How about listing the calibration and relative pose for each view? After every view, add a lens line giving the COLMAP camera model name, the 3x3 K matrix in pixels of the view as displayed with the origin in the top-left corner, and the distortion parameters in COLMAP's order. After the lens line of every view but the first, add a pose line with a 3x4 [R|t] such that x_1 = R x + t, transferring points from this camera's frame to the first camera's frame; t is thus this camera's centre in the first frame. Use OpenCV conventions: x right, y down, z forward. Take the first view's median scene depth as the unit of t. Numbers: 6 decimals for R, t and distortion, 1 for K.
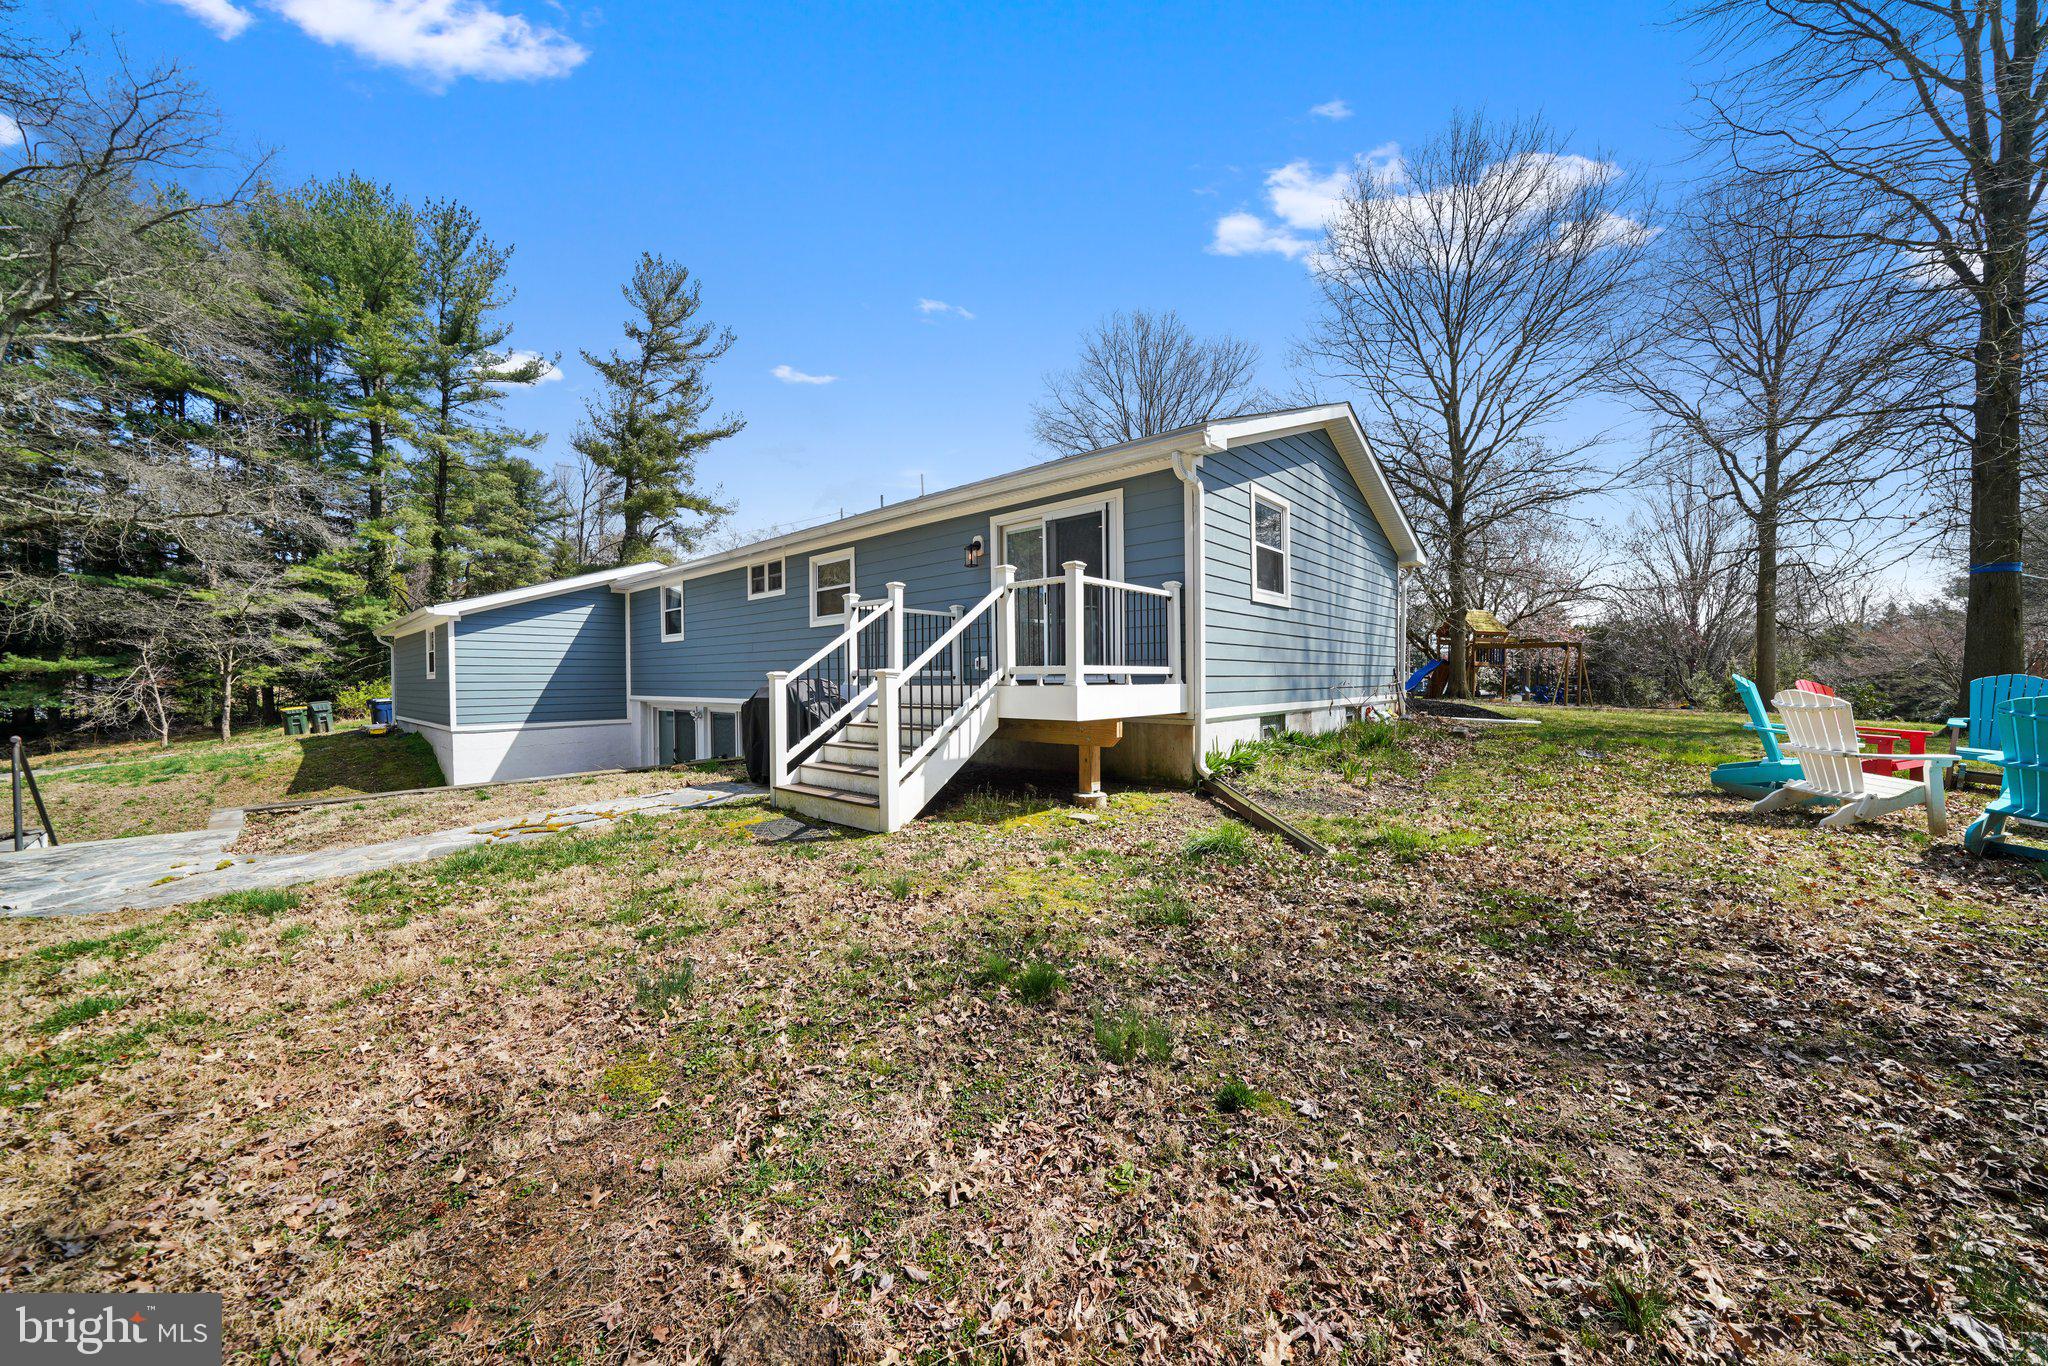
lens RADIAL K [[711.7, 0, 1032.4], [0, 711.7, 680.6], [0, 0, 1]] dist [-0.027418, 0.003711]
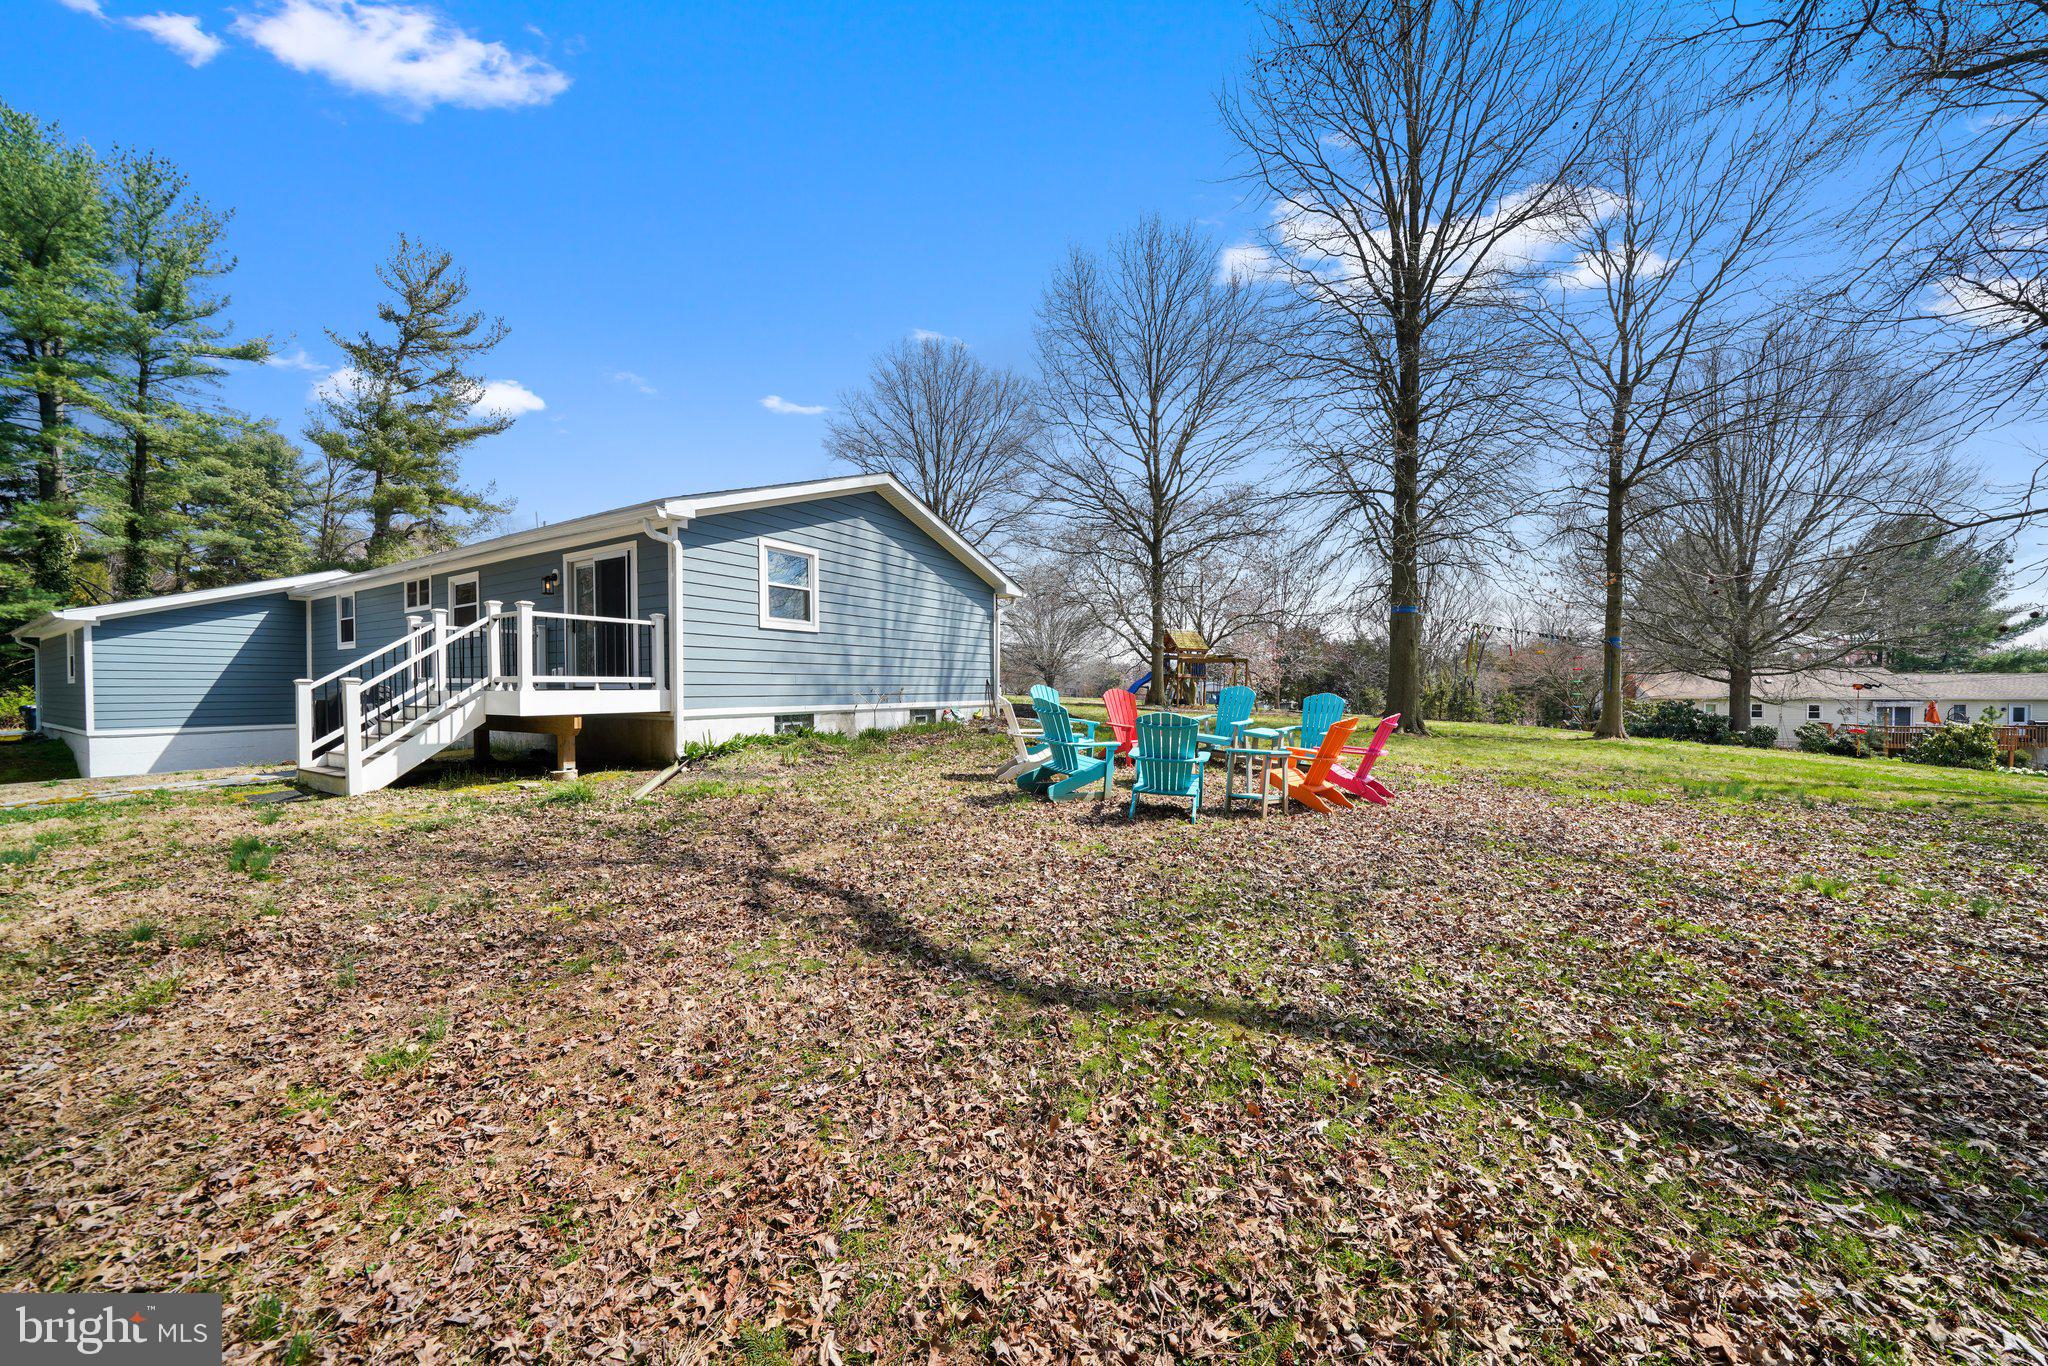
lens RADIAL K [[711.7, 0, 1039.4], [0, 711.7, 692.7], [0, 0, 1]] dist [-0.027418, 0.003711]
pose [[0.981962, 0.003851, 0.189039, 0.286574], [-0.004860, 0.999976, 0.004876, -0.000247], [-0.189015, -0.005706, 0.981958, -0.194425]]
